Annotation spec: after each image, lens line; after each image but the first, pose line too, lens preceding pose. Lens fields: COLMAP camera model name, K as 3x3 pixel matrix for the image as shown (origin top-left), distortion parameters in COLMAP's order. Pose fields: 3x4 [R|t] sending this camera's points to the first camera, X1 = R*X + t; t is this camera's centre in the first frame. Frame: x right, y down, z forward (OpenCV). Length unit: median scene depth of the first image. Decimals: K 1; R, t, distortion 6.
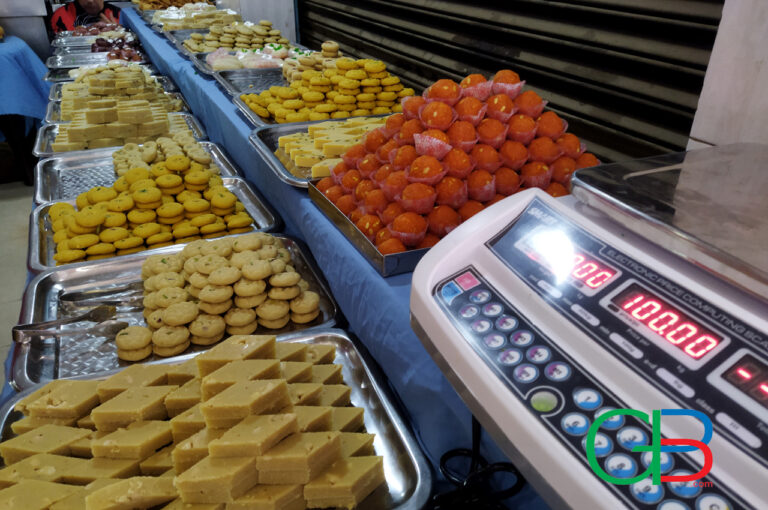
lens RADIAL K [[586.7, 0, 384.5], [0, 586.7, 267.4], [0, 0, 1]] dist [0.099251, -0.176569]
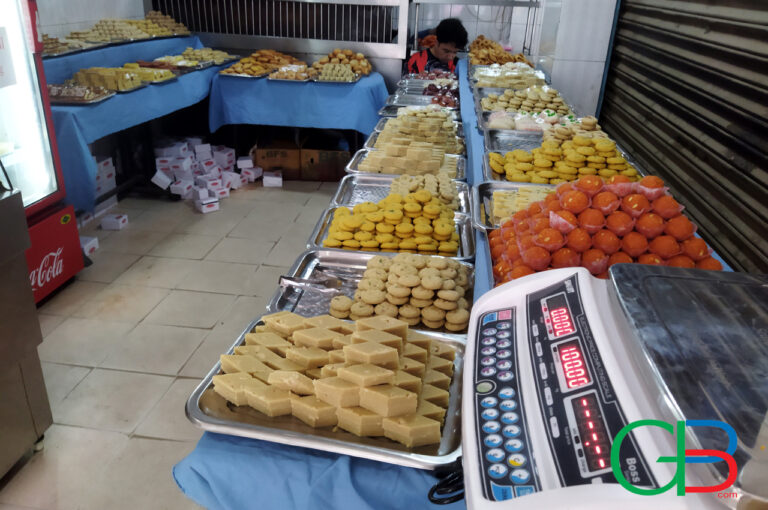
lens RADIAL K [[587.4, 0, 383.3], [0, 587.4, 231.2], [0, 0, 1]] dist [0.092164, -0.151846]
pose [[0.852725, 0.217097, -0.475110, 0.266128], [-0.271468, 0.961250, -0.047994, -0.012526], [0.446280, 0.169903, 0.878617, -0.235482]]
